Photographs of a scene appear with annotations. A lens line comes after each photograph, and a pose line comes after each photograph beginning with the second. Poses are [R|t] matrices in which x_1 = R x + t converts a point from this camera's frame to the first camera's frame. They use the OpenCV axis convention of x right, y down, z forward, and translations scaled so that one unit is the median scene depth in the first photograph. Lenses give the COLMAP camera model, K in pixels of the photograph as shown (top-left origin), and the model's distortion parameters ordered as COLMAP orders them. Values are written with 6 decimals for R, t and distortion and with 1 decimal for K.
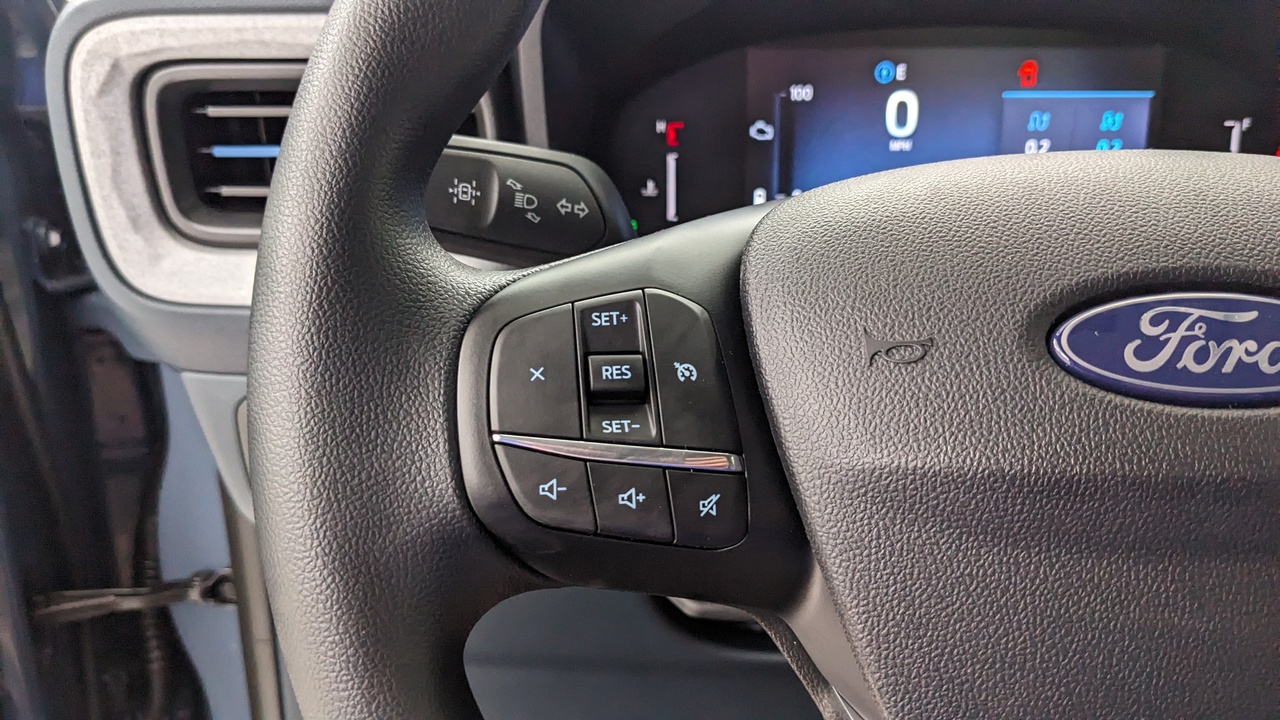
lens RADIAL K [[1021.9, 0, 640.0], [0, 1021.9, 360.0], [0, 0, 1]] dist [0.000096, -0.039426]
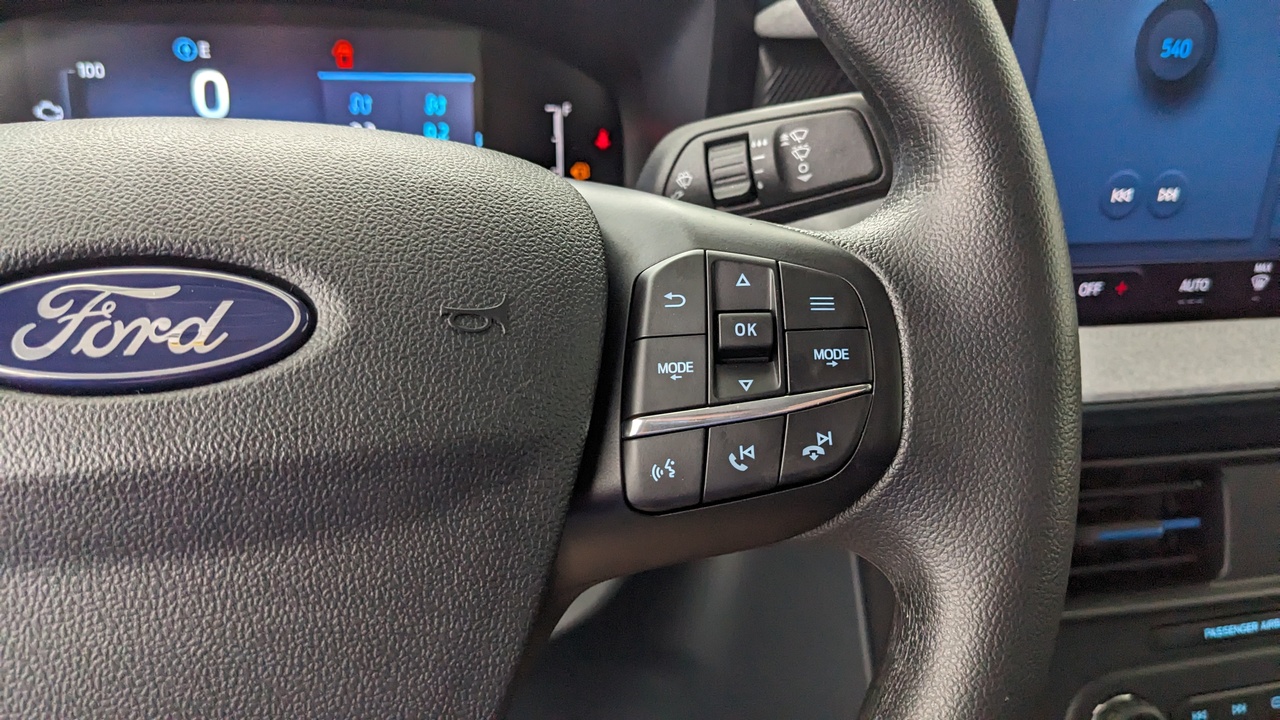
lens RADIAL K [[989.1, 0, 709.1], [0, 989.1, 362.8], [0, 0, 1]] dist [0.006269, -0.009635]
pose [[0.950338, -0.061767, 0.305029, 0.791067], [0.061048, 0.998064, 0.011902, 0.039964], [-0.305173, 0.007310, 0.952269, 0.006238]]
